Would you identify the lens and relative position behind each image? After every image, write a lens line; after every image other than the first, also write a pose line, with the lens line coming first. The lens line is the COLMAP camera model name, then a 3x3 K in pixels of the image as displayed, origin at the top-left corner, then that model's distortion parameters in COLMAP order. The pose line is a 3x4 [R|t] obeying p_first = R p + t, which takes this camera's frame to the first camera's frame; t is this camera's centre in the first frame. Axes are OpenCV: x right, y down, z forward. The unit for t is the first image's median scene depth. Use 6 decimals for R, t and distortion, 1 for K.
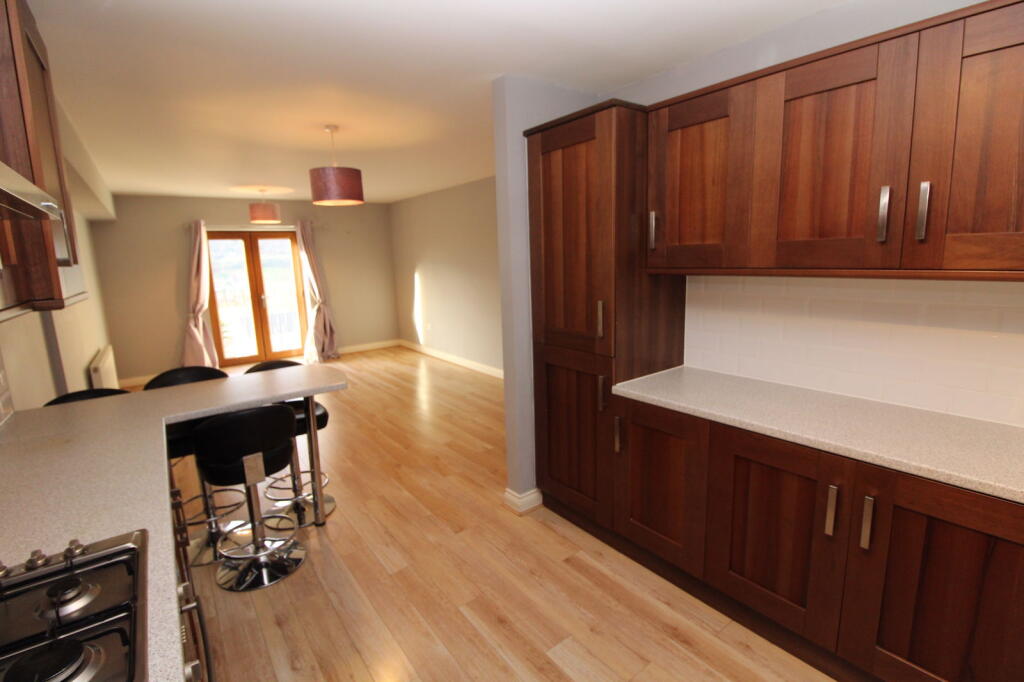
lens RADIAL K [[472.5, 0, 511.0], [0, 472.5, 336.4], [0, 0, 1]] dist [-0.005031, -0.000980]
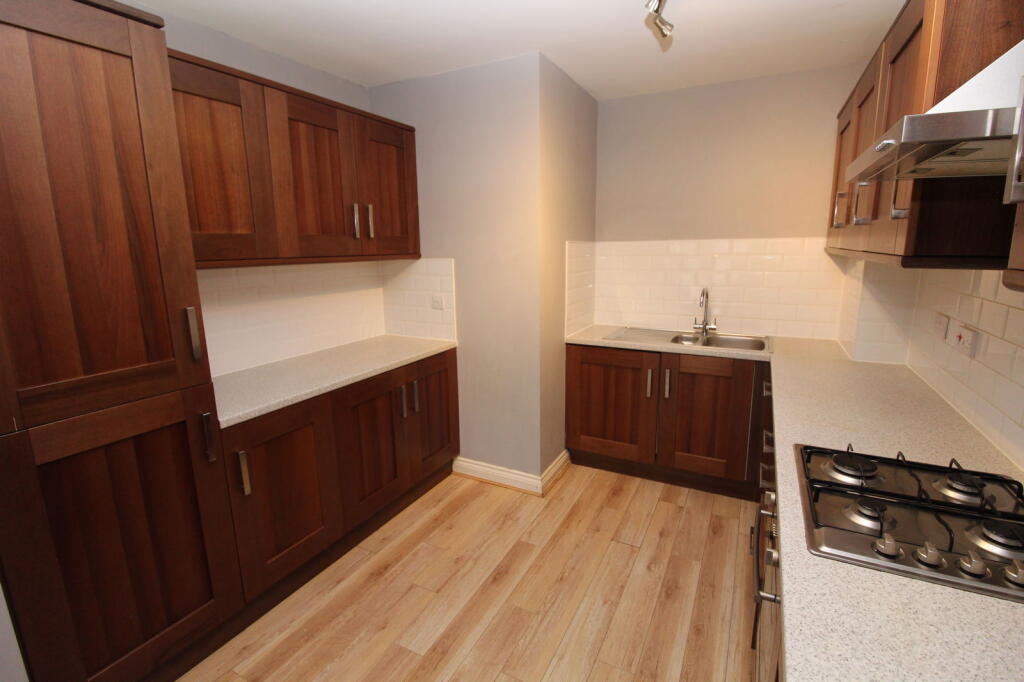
lens RADIAL K [[472.5, 0, 511.0], [0, 472.5, 336.4], [0, 0, 1]] dist [-0.005031, -0.000980]
pose [[-0.426358, -0.131555, 0.894937, -0.729514], [0.178857, 0.957573, 0.225972, -0.121695], [-0.886696, 0.256411, -0.384740, 0.990540]]
